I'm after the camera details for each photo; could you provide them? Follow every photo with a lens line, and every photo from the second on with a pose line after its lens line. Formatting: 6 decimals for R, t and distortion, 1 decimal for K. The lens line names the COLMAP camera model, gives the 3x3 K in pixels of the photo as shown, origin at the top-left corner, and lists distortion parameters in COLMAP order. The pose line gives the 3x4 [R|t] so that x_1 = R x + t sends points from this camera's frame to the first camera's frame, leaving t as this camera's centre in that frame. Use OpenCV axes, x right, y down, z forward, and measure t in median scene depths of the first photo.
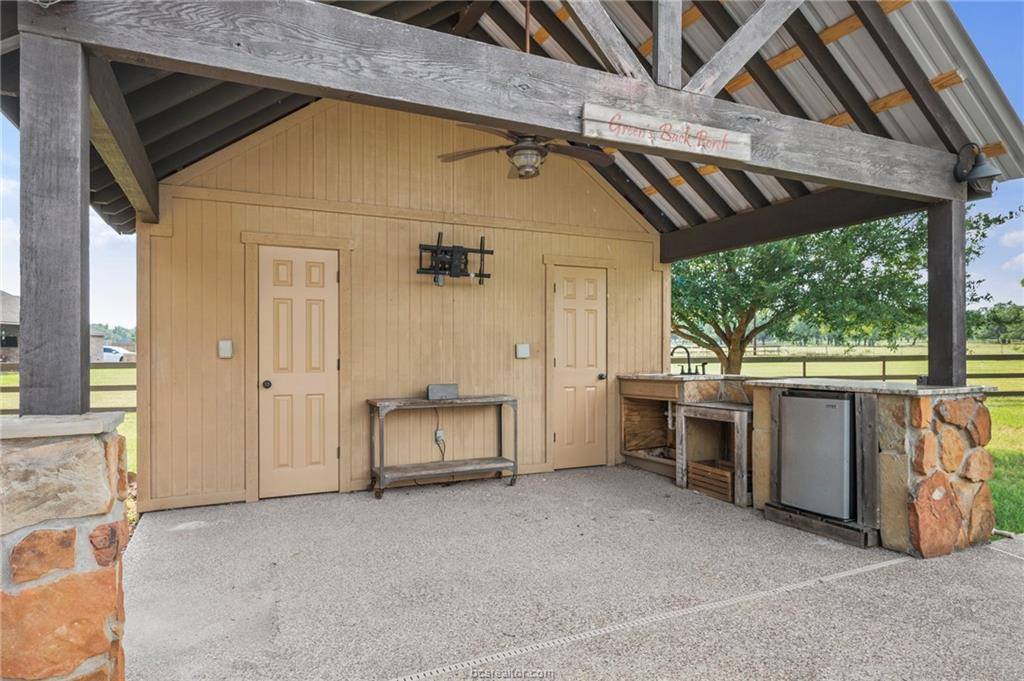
lens RADIAL K [[602.5, 0, 512.4], [0, 602.5, 351.3], [0, 0, 1]] dist [0.000081, -0.000169]
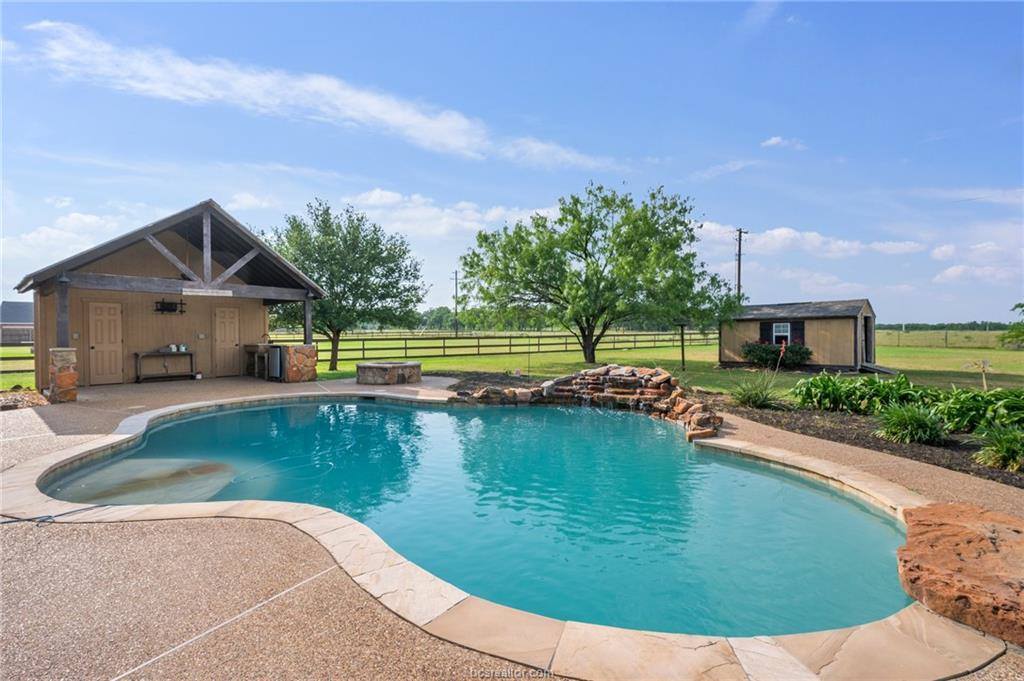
lens RADIAL K [[449.5, 0, 512.0], [0, 449.5, 340.5], [0, 0, 1]] dist [-0.000233, 0.000015]
pose [[0.907934, -0.008057, 0.419036, 0.536341], [0.002768, 0.999909, 0.013230, -0.006132], [-0.419105, -0.010852, 0.907873, -1.847993]]
